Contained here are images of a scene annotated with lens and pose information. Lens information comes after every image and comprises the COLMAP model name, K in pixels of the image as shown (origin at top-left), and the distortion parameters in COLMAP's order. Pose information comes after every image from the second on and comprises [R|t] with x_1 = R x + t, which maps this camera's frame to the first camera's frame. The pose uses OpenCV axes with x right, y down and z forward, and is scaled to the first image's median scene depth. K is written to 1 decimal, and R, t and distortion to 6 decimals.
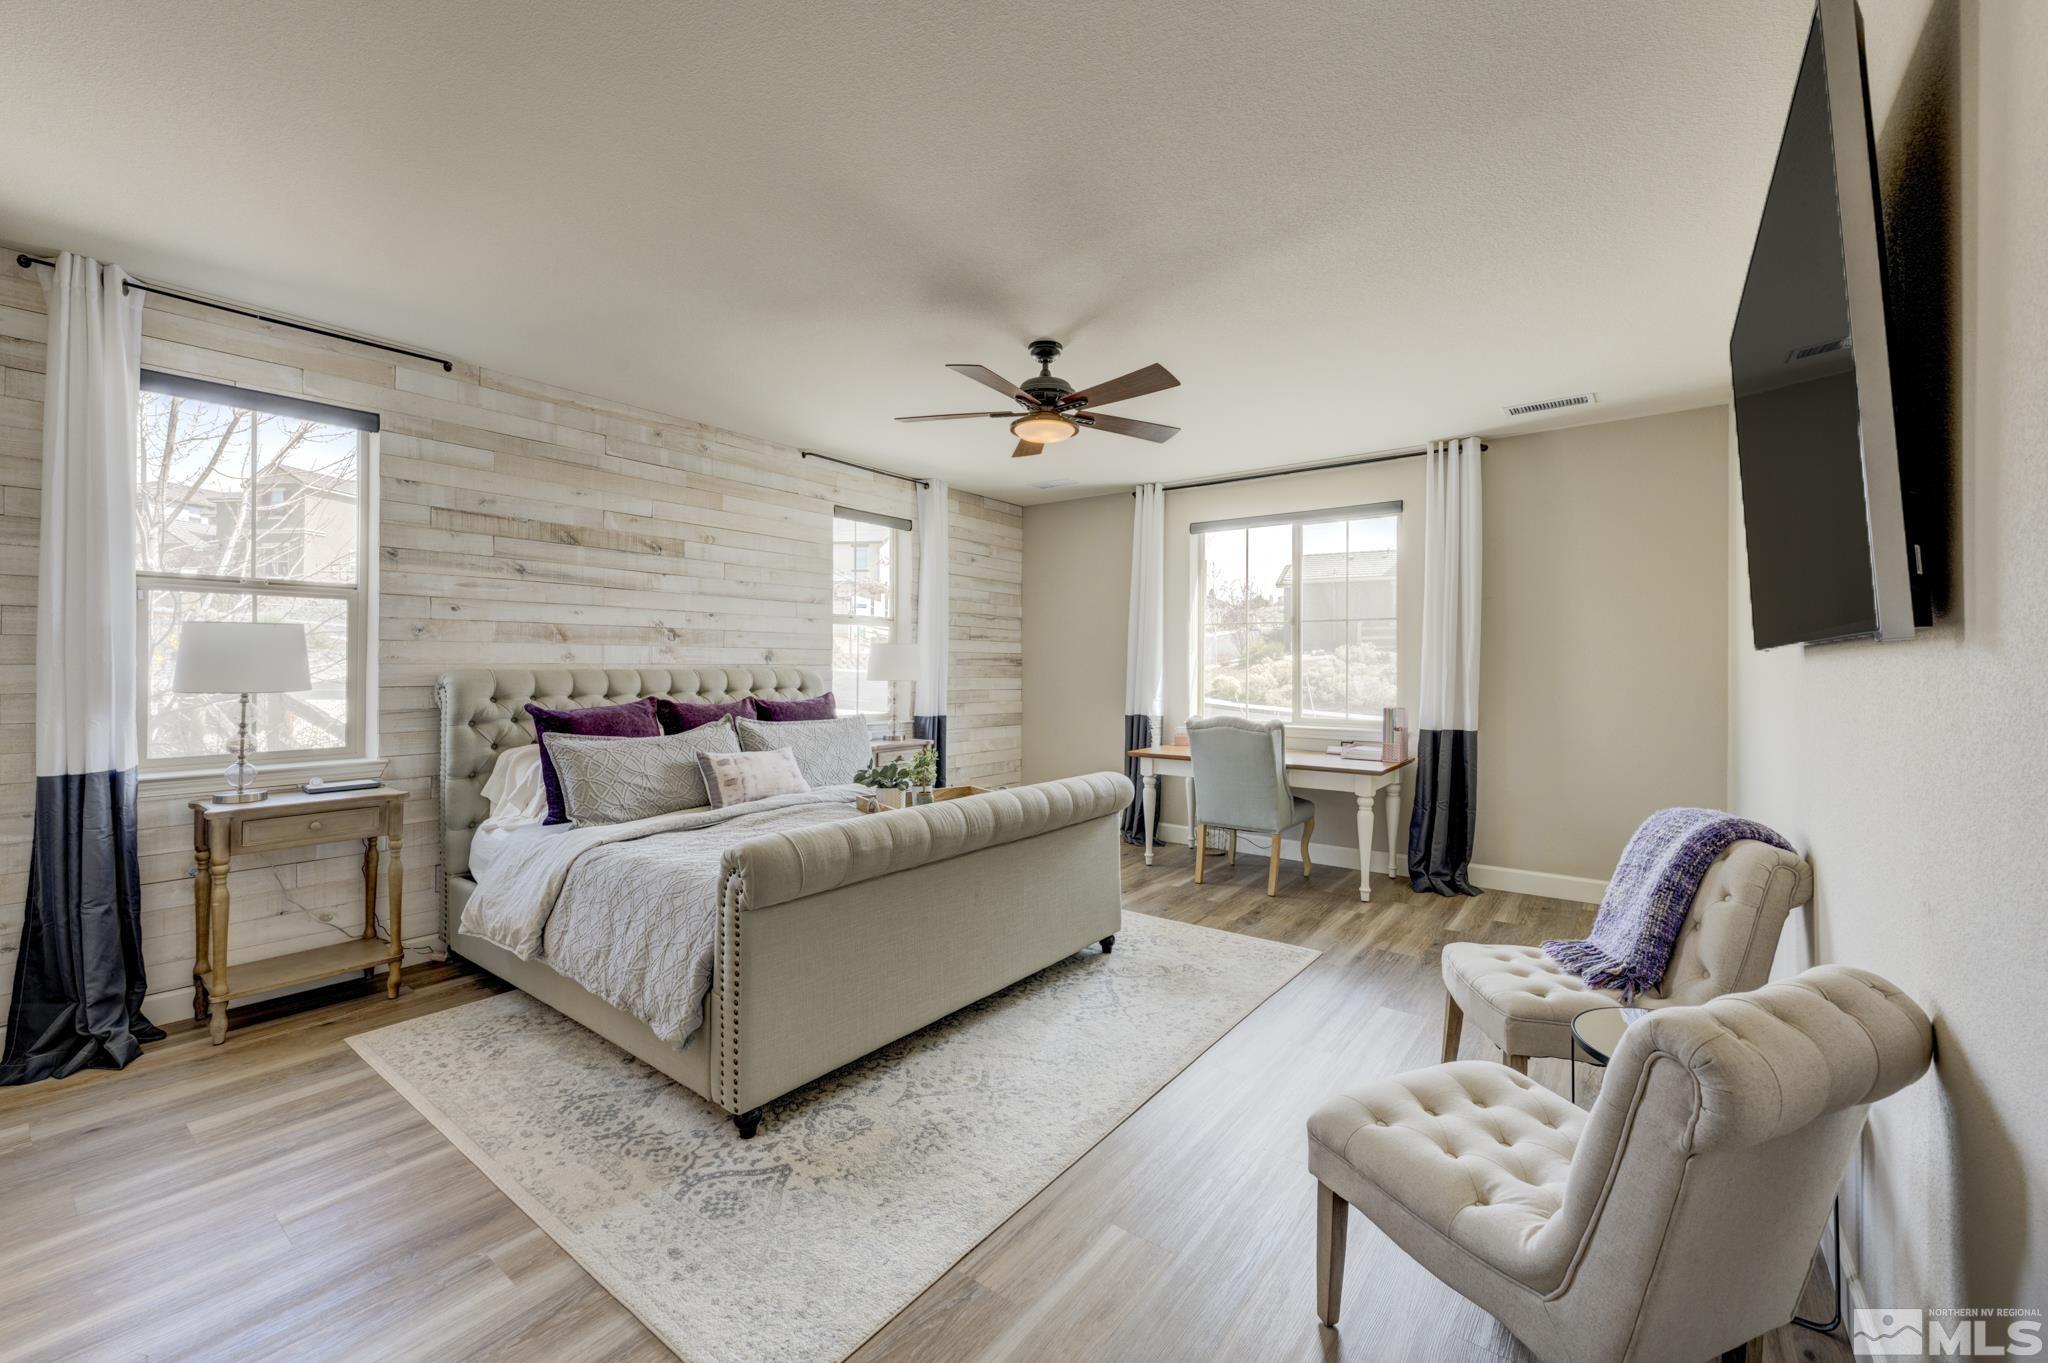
lens RADIAL K [[826.1, 0, 1025.0], [0, 826.1, 667.7], [0, 0, 1]] dist [0.010379, -0.000379]
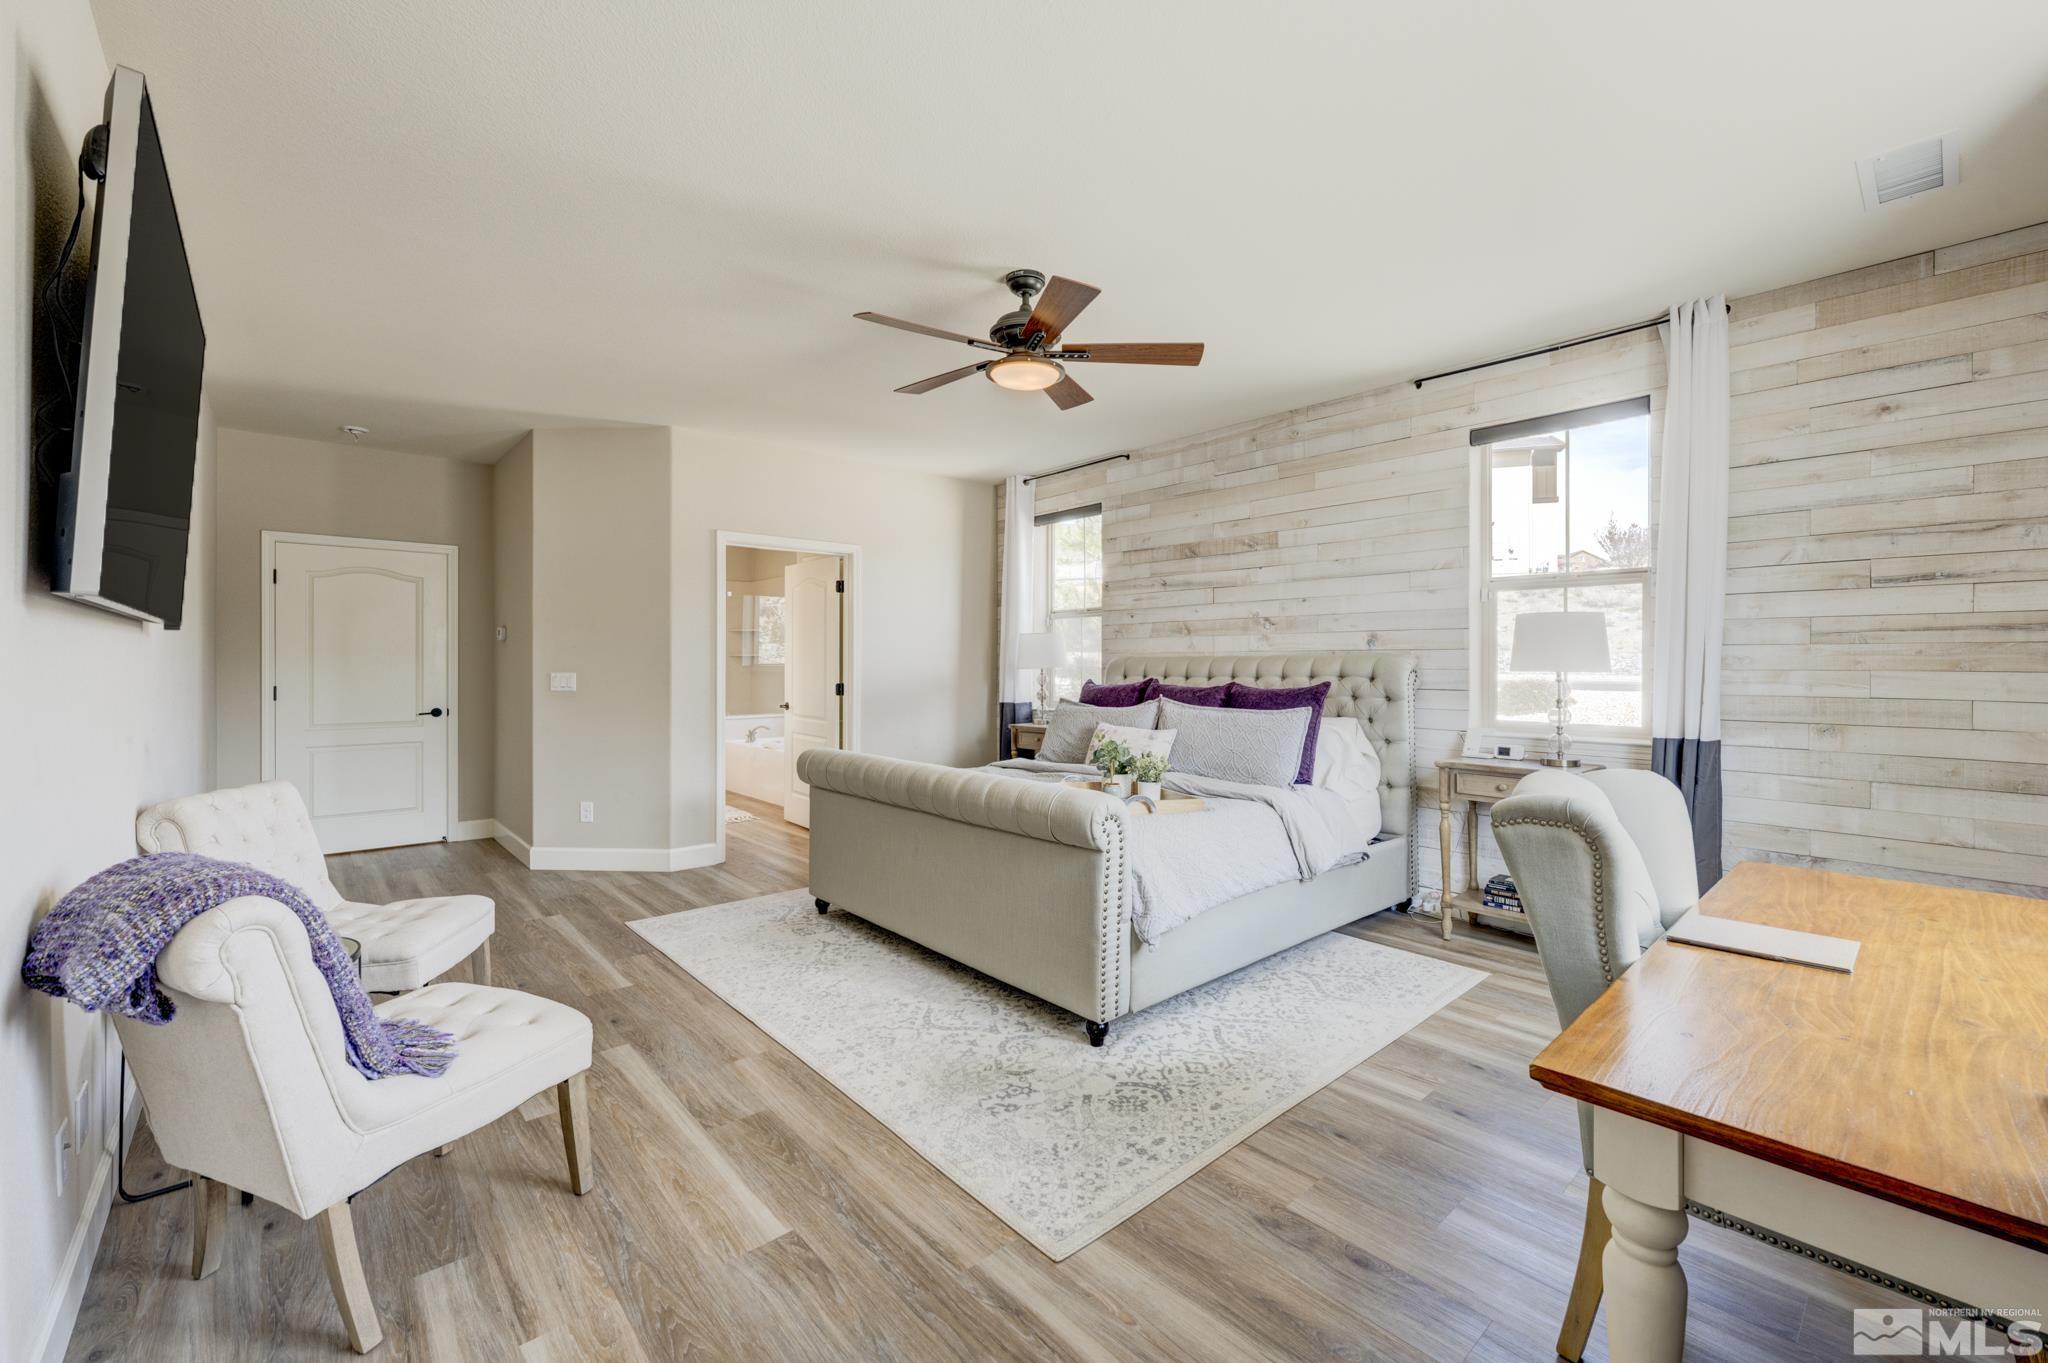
lens RADIAL K [[826.1, 0, 1028.0], [0, 826.1, 684.5], [0, 0, 1]] dist [0.010379, -0.000379]
pose [[-0.185383, 0.036875, -0.981974, 0.720816], [0.009734, 0.999316, 0.035689, -0.002004], [0.982618, -0.002942, -0.185615, 0.946219]]
